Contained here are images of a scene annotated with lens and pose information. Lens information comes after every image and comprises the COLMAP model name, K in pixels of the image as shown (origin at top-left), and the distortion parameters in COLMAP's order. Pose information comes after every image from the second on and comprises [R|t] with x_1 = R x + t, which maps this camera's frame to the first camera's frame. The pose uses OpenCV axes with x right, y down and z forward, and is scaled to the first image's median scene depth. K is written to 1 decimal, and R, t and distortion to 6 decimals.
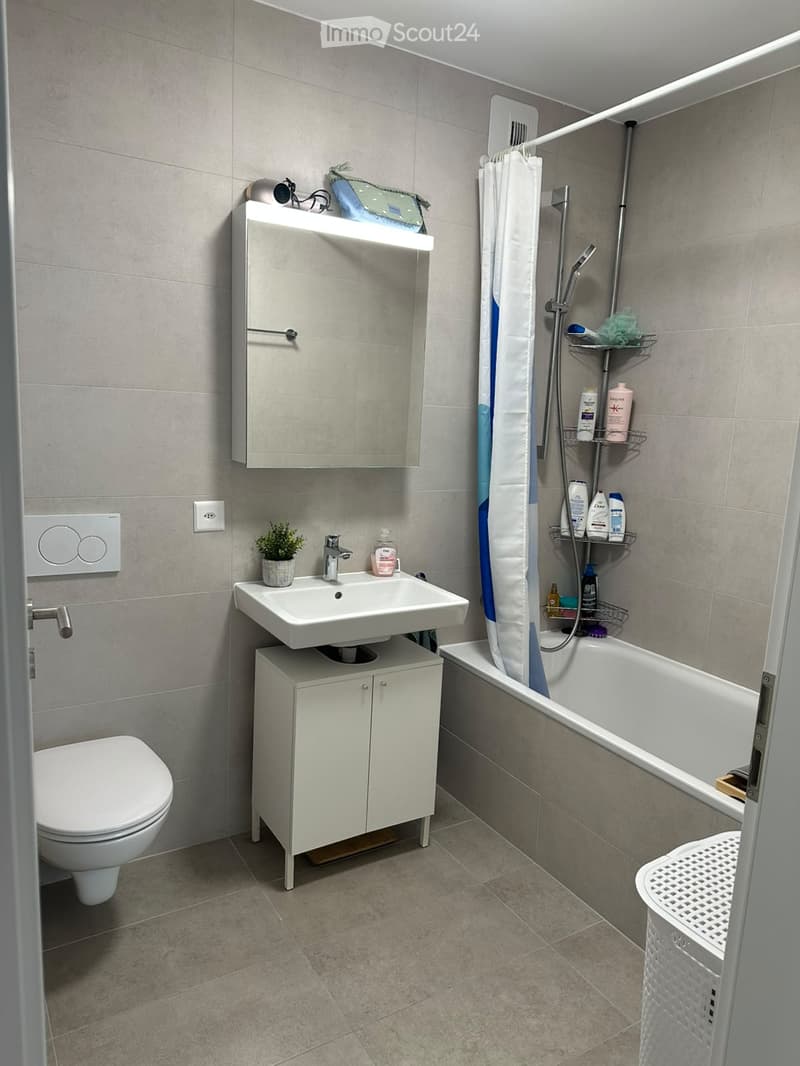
lens RADIAL K [[750.1, 0, 400.0], [0, 750.1, 533.0], [0, 0, 1]] dist [0.037219, -0.181129]
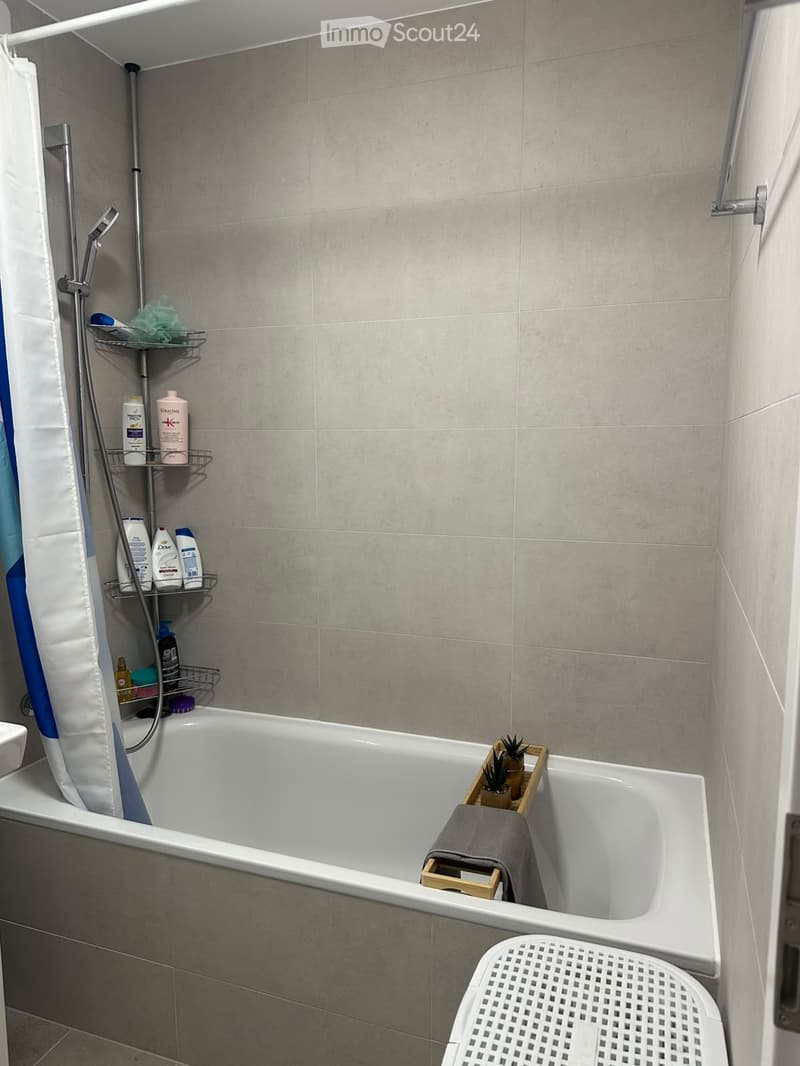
lens RADIAL K [[736.2, 0, 404.7], [0, 736.2, 537.7], [0, 0, 1]] dist [0.016282, -0.031032]
pose [[0.768021, -0.120687, 0.628951, -0.025897], [0.137456, 0.990260, 0.022168, -0.028525], [-0.625500, 0.069428, 0.777129, 0.247971]]
